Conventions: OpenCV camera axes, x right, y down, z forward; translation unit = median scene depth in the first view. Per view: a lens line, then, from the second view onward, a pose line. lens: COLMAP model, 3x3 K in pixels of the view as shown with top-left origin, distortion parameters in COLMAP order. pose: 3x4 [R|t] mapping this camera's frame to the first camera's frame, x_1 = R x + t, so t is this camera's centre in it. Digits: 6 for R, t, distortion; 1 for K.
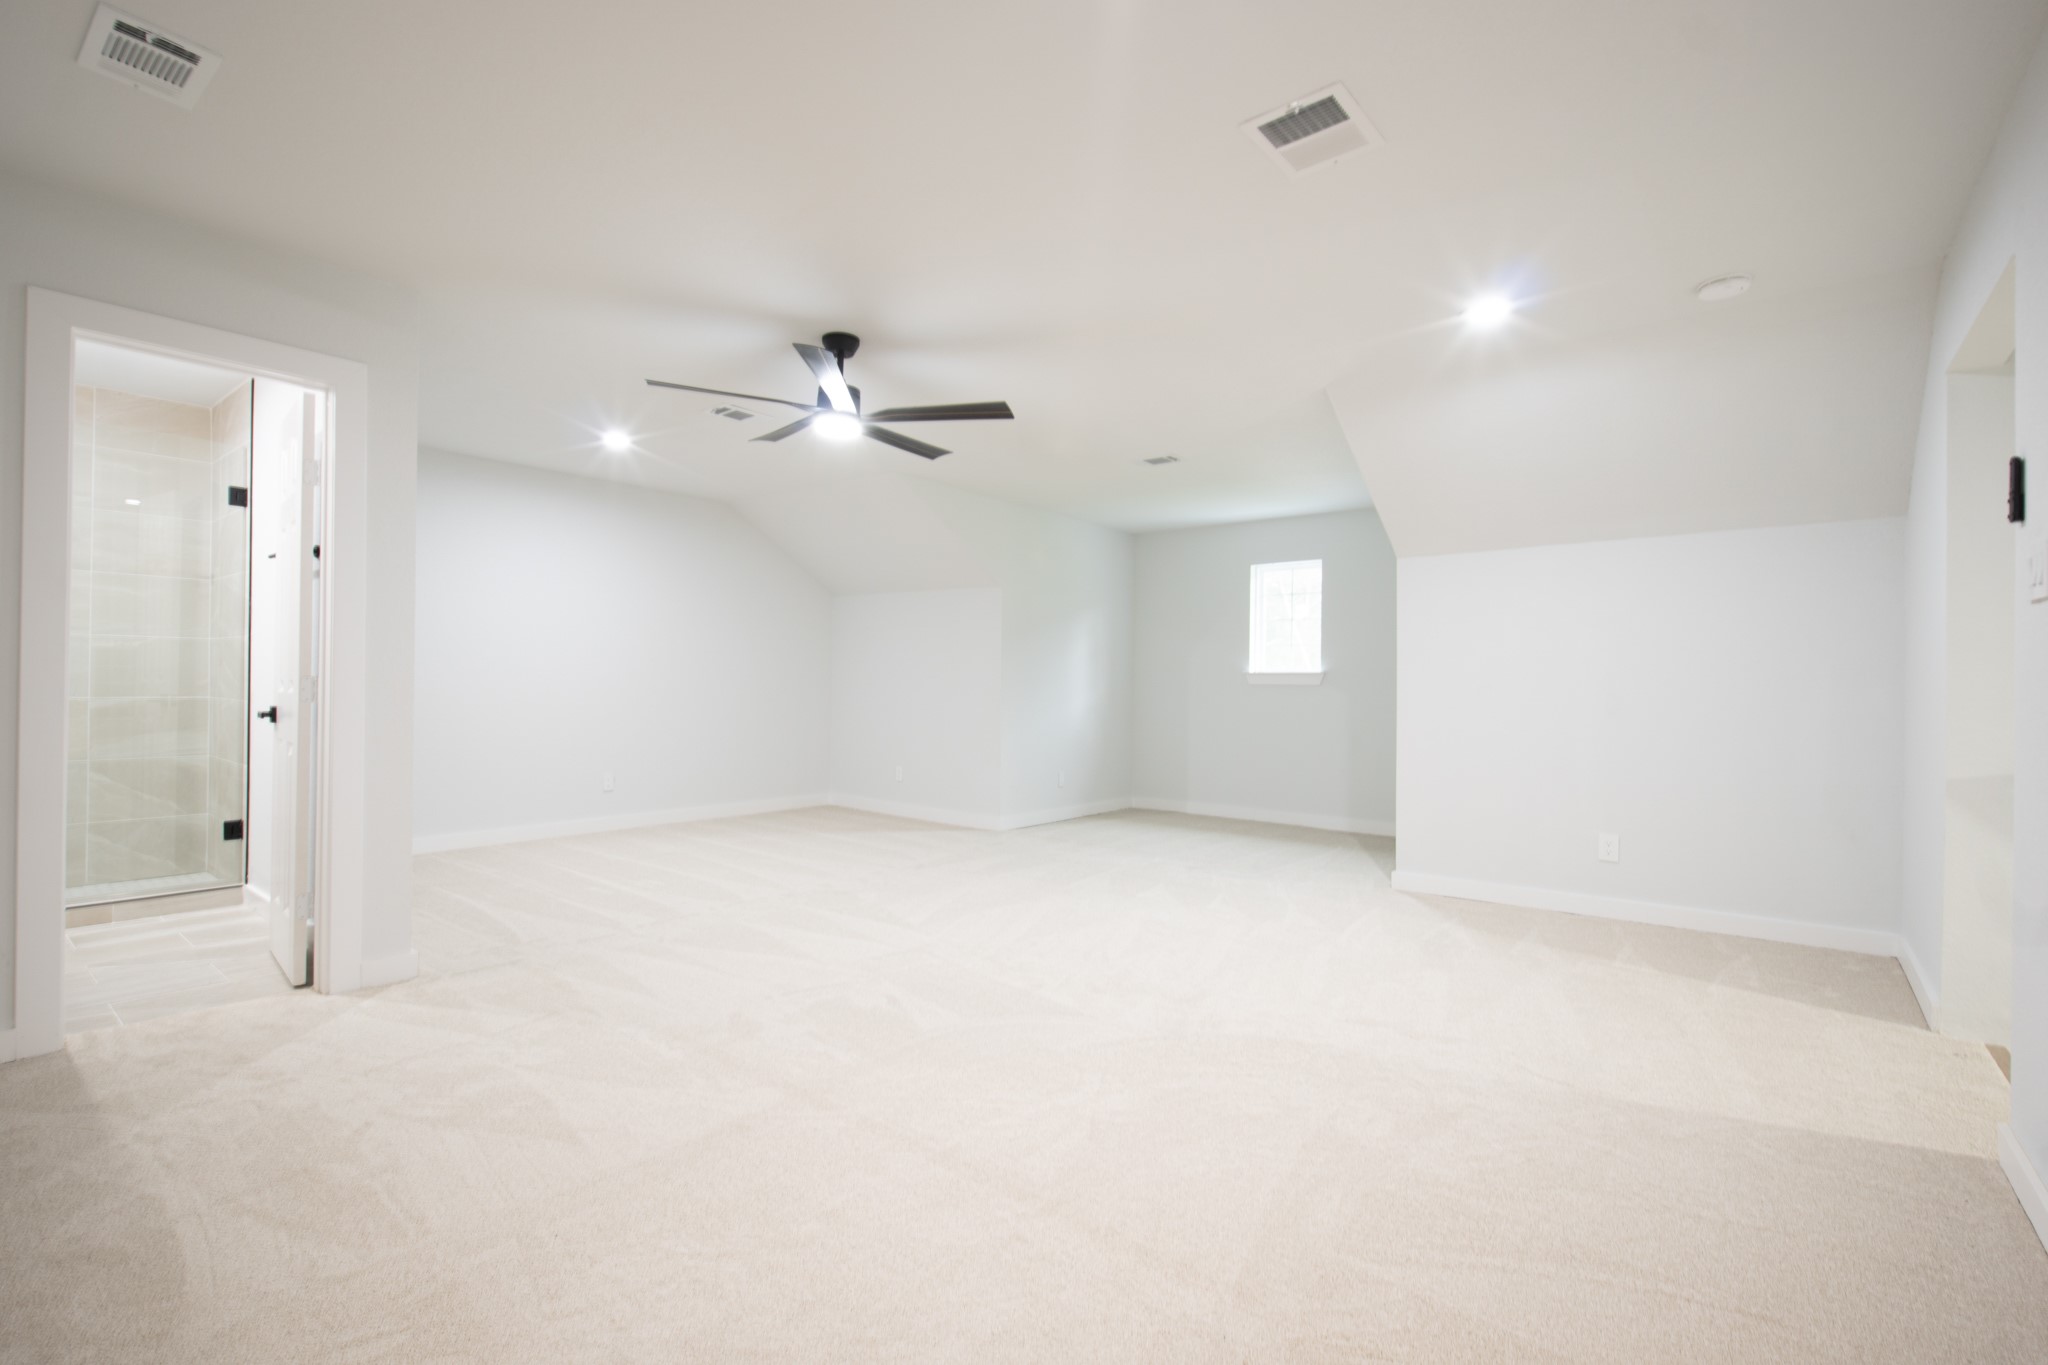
lens RADIAL K [[906.2, 0, 1017.9], [0, 906.2, 676.2], [0, 0, 1]] dist [0.010578, -0.006440]
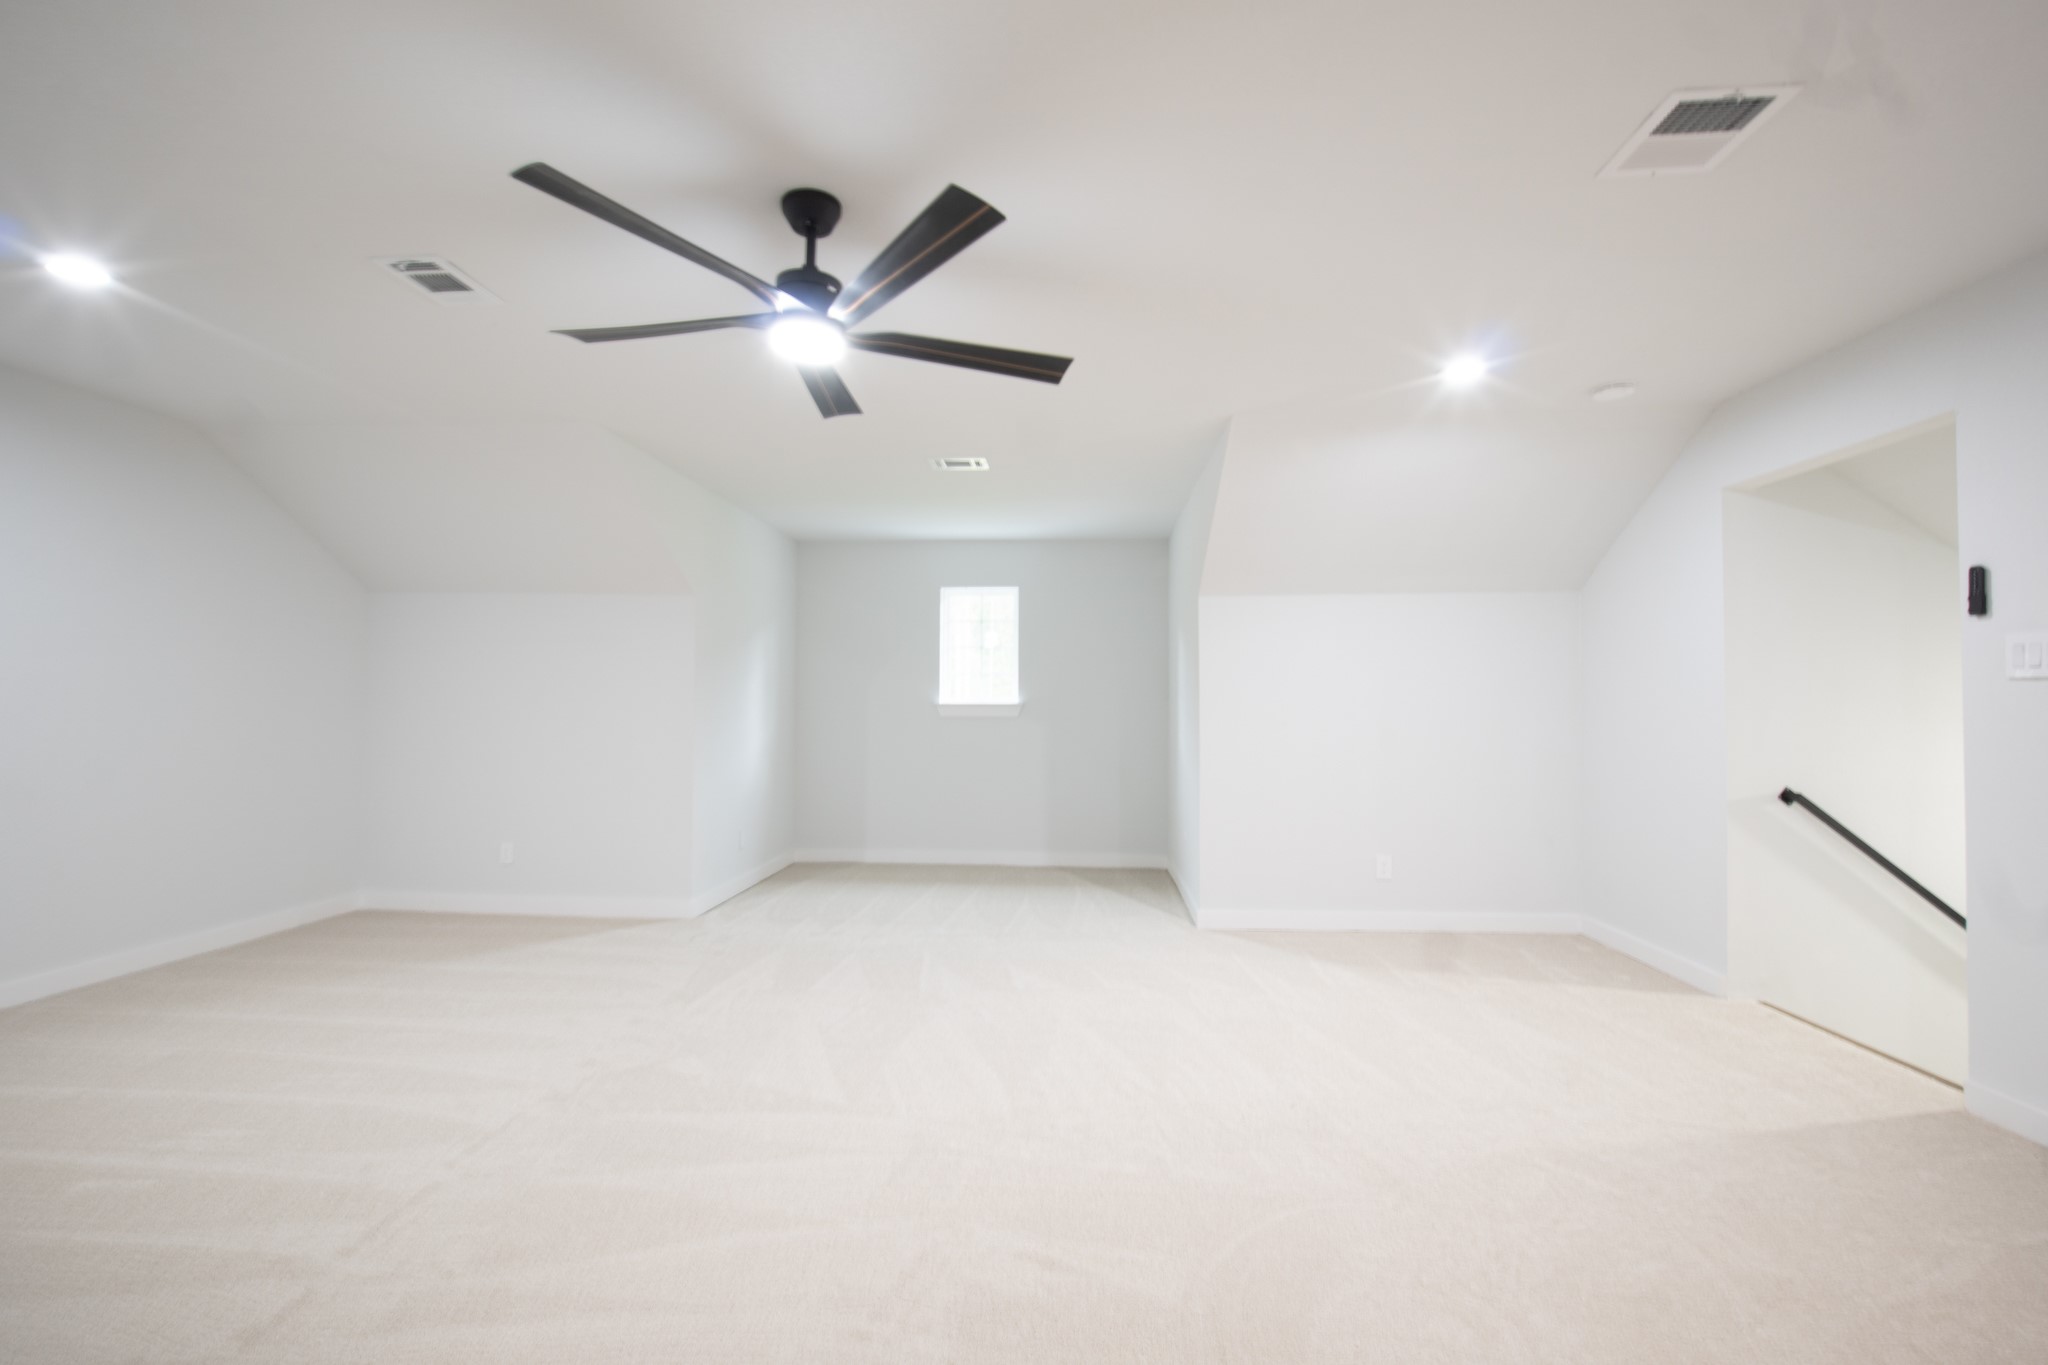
lens RADIAL K [[906.2, 0, 1026.9], [0, 906.2, 674.6], [0, 0, 1]] dist [0.010578, -0.006440]
pose [[0.813753, 0.011417, 0.581098, -0.367936], [-0.000424, 0.999818, -0.019050, -0.027843], [-0.581210, 0.015256, 0.813610, 0.345061]]
